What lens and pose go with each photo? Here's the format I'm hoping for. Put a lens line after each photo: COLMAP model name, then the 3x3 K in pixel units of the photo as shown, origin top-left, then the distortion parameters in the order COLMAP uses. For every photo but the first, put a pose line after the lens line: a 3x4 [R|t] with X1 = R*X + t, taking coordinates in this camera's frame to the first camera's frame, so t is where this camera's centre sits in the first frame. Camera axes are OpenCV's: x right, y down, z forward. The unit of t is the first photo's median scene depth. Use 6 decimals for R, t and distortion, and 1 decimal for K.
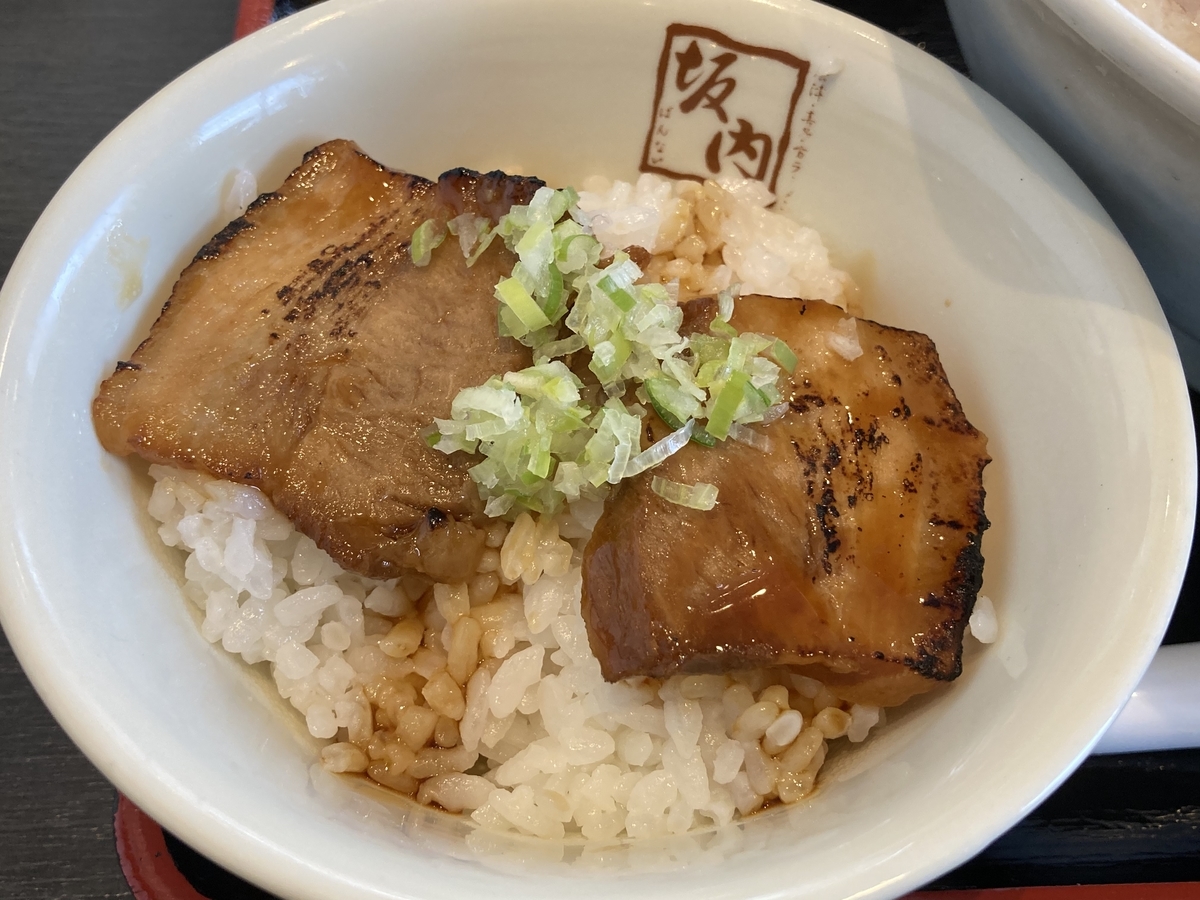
lens RADIAL K [[1271.6, 0, 601.5], [0, 1271.6, 451.6], [0, 0, 1]] dist [0.052545, 0.000000]
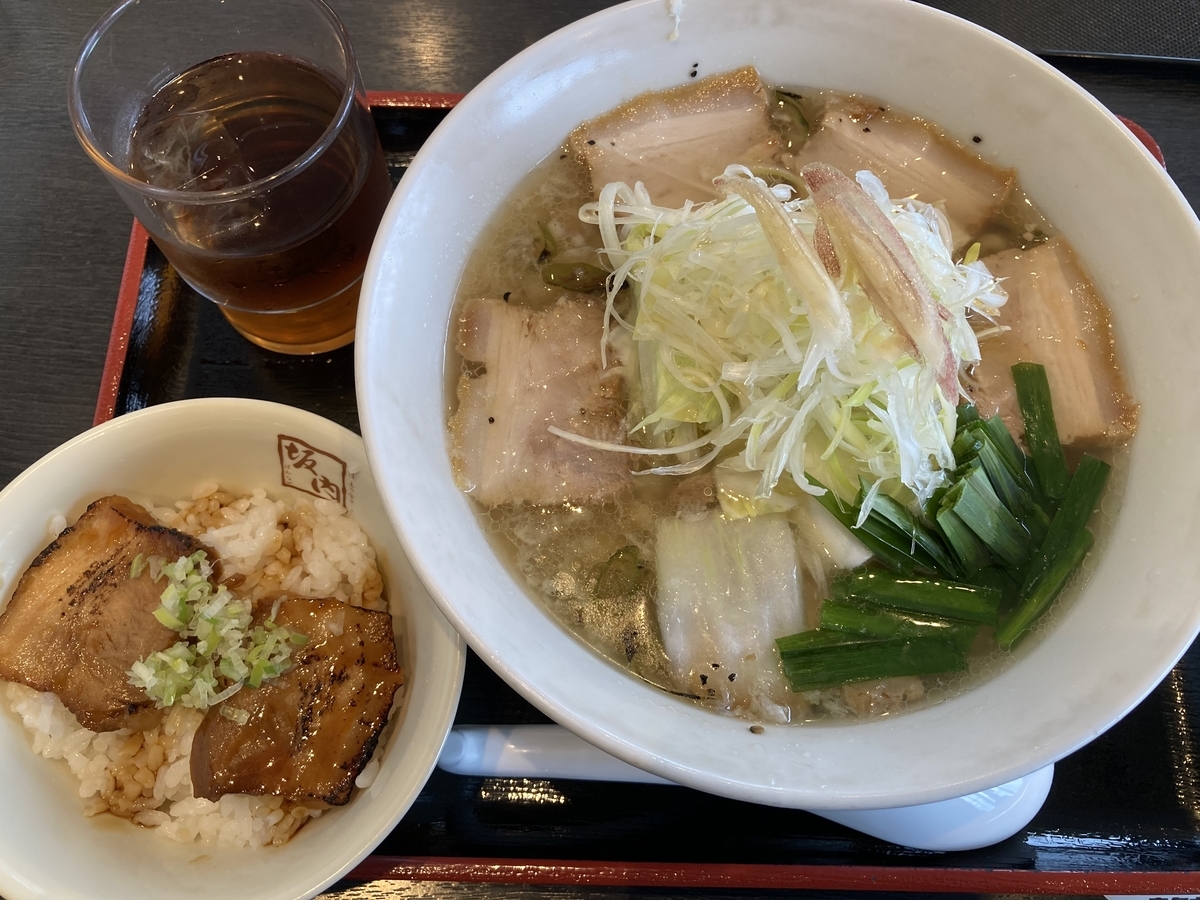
lens RADIAL K [[992.8, 0, 595.2], [0, 992.8, 440.7], [0, 0, 1]] dist [0.028861, 0.000799]
pose [[0.996255, 0.058087, -0.064051, 0.723785], [-0.041131, 0.969934, 0.239868, -0.815434], [0.076058, -0.236335, 0.968690, -0.487010]]
